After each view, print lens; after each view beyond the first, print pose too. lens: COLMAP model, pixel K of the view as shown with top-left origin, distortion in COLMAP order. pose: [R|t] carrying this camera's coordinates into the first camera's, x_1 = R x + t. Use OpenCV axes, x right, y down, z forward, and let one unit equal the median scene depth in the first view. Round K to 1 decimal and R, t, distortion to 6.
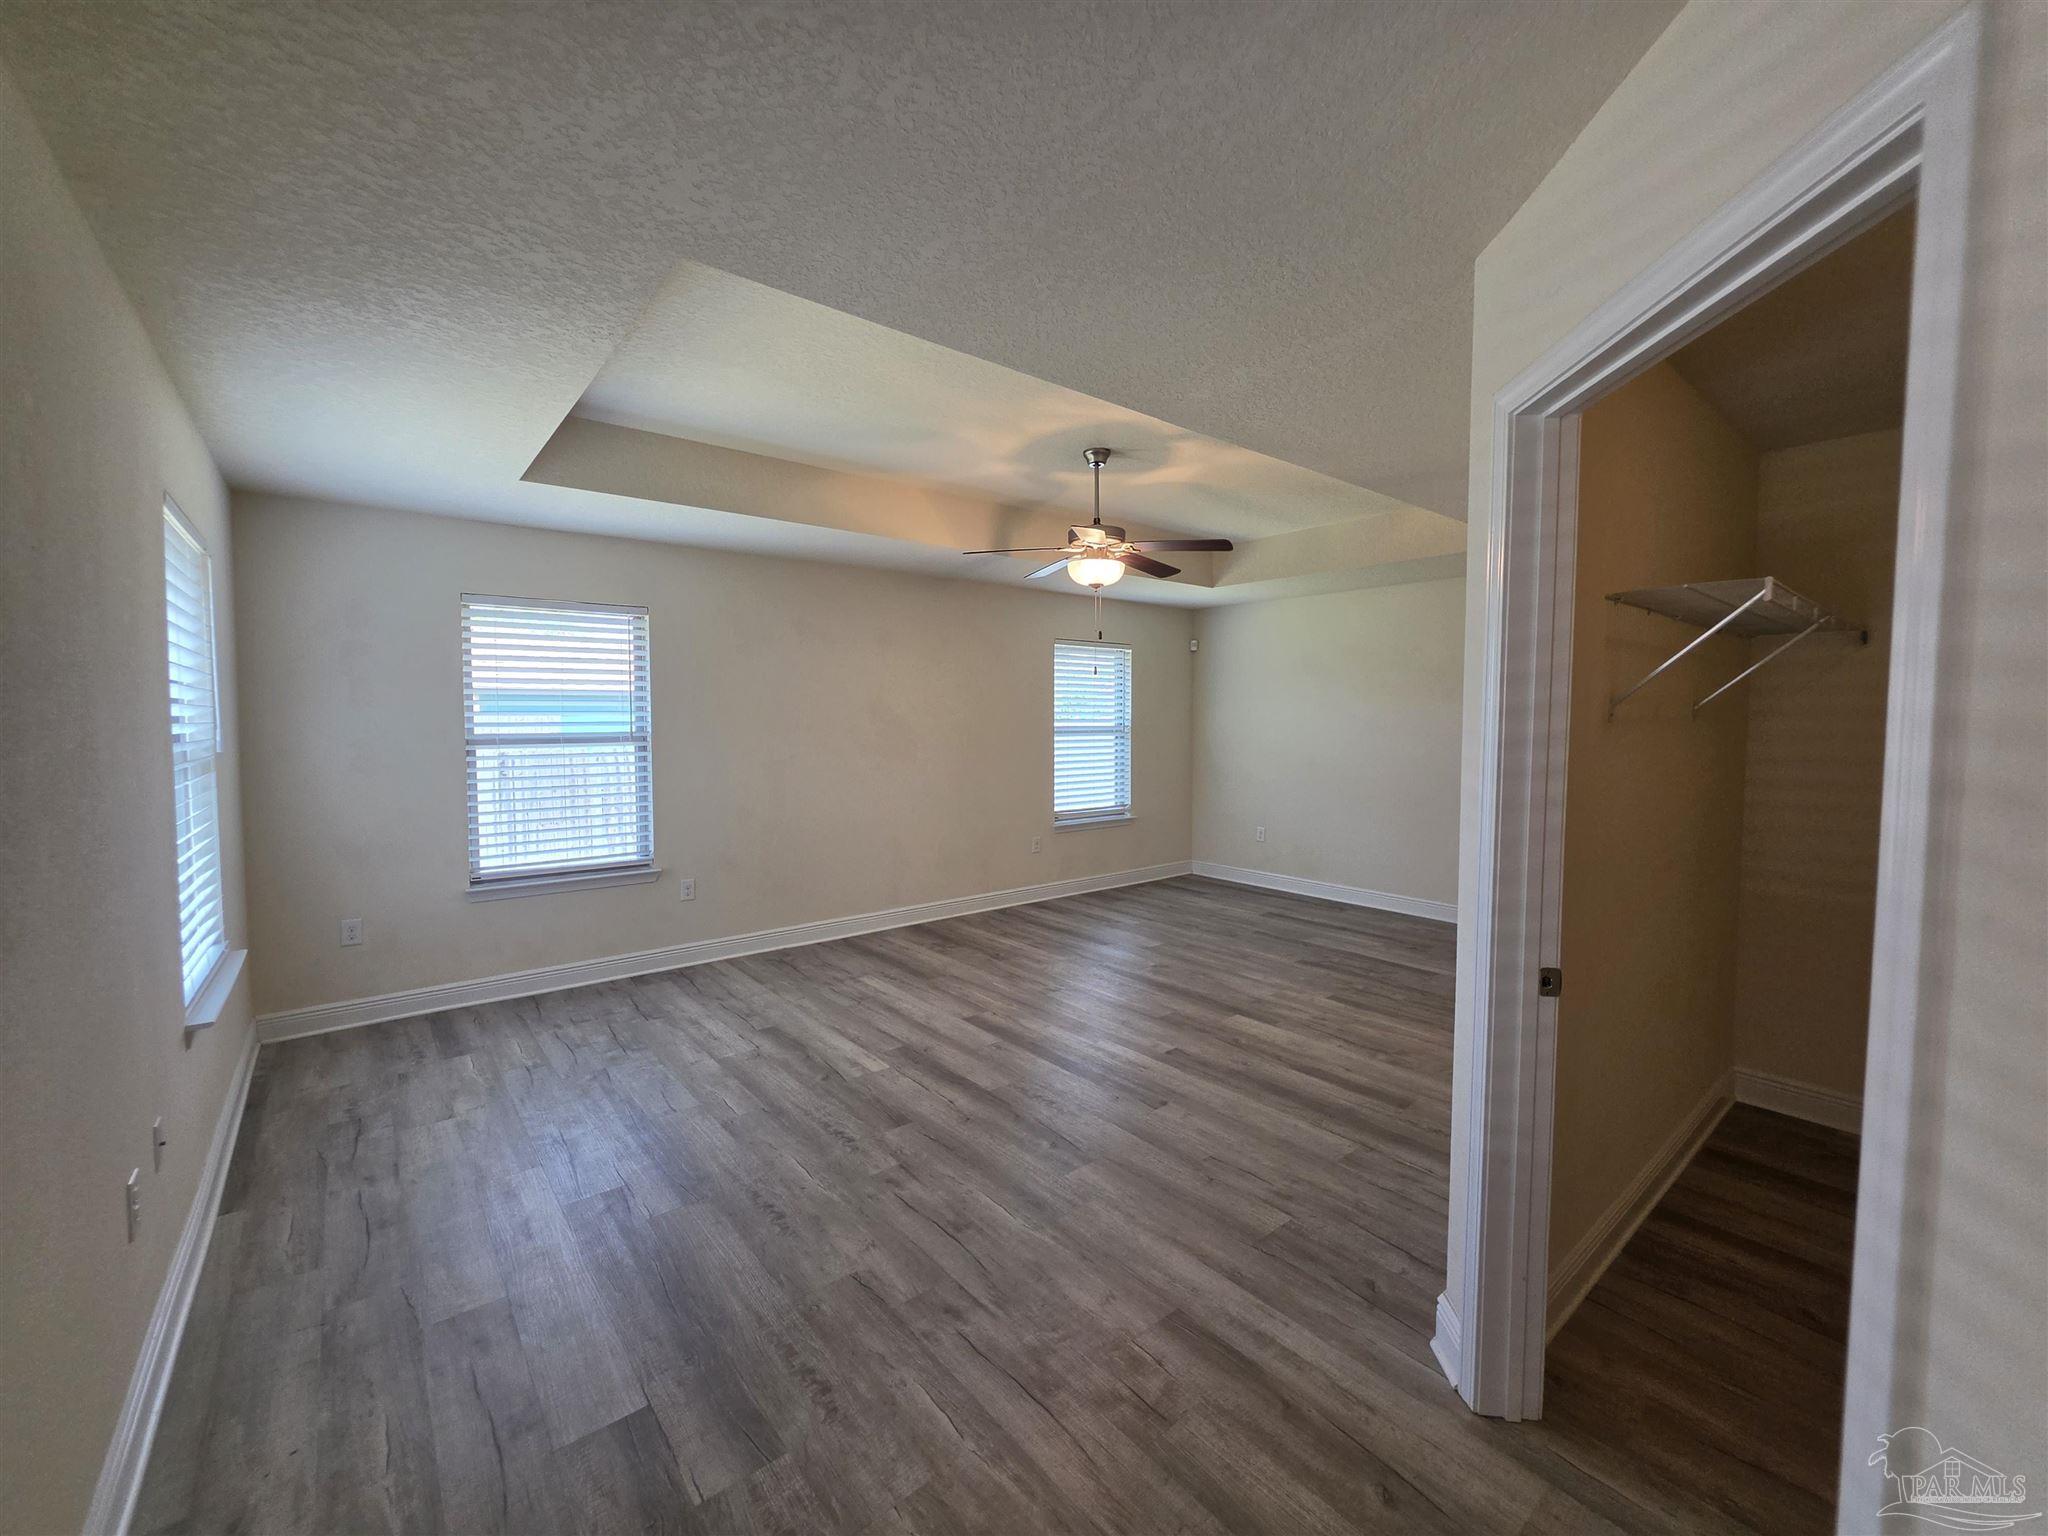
lens RADIAL K [[828.6, 0, 1014.9], [0, 828.6, 760.3], [0, 0, 1]] dist [-0.002958, 0.000152]
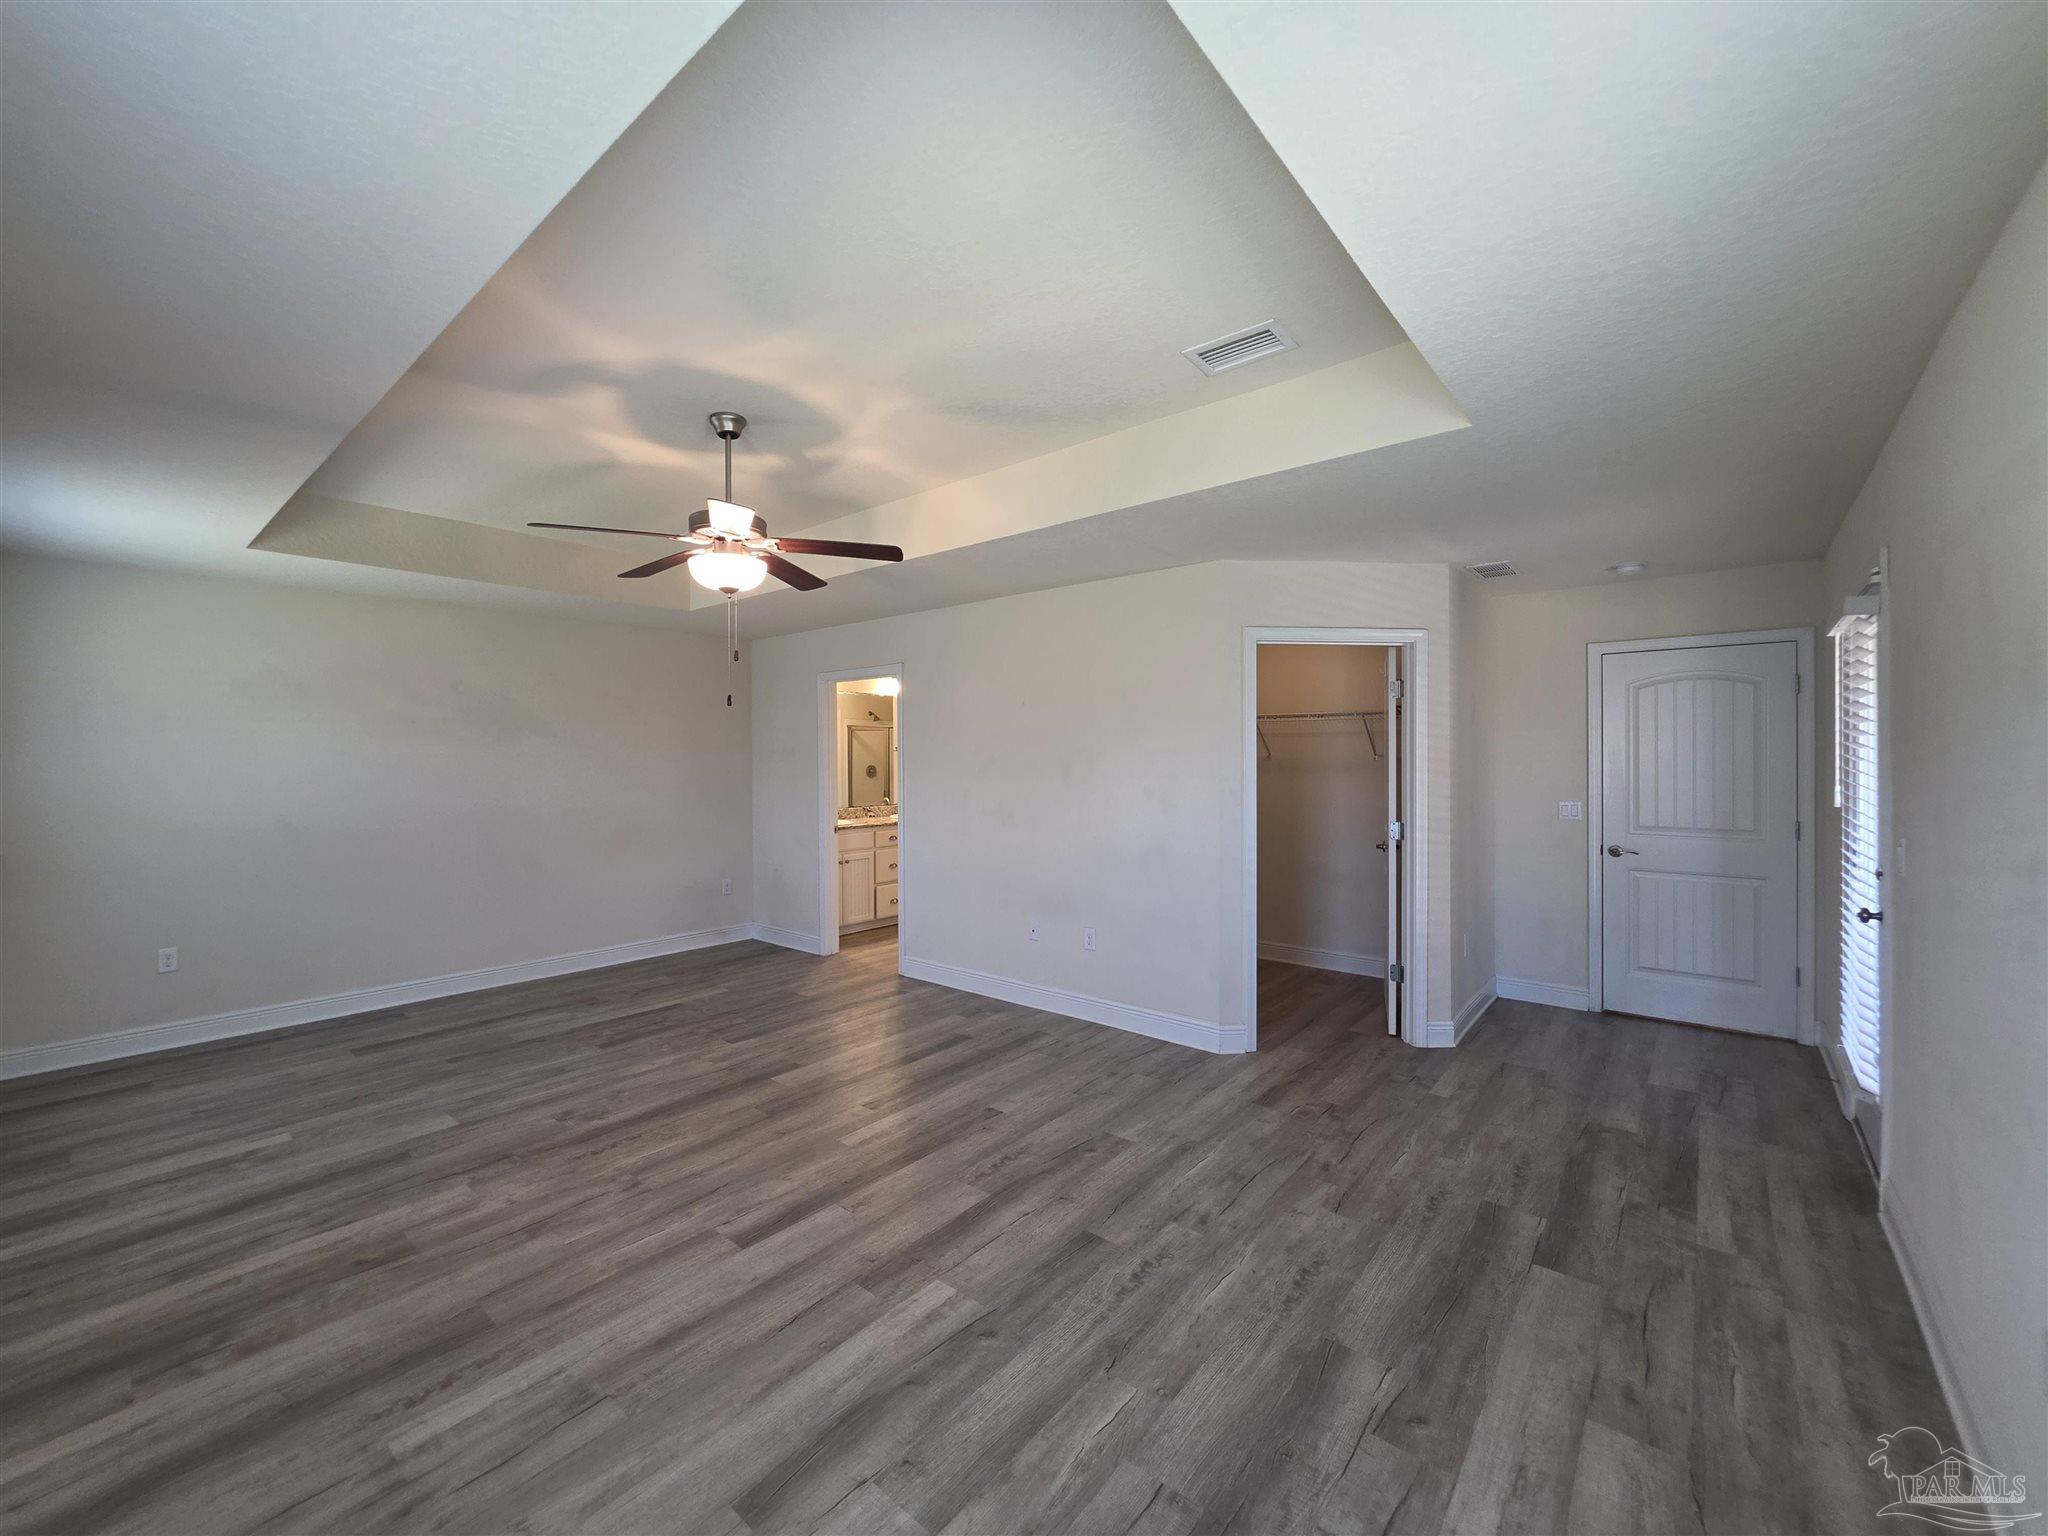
lens RADIAL K [[828.6, 0, 1014.9], [0, 828.6, 760.3], [0, 0, 1]] dist [-0.002958, 0.000152]
pose [[-0.189623, -0.003084, 0.981852, -0.792203], [0.056436, 0.998308, 0.014035, -0.055351], [-0.980234, 0.058073, -0.189128, 1.003440]]
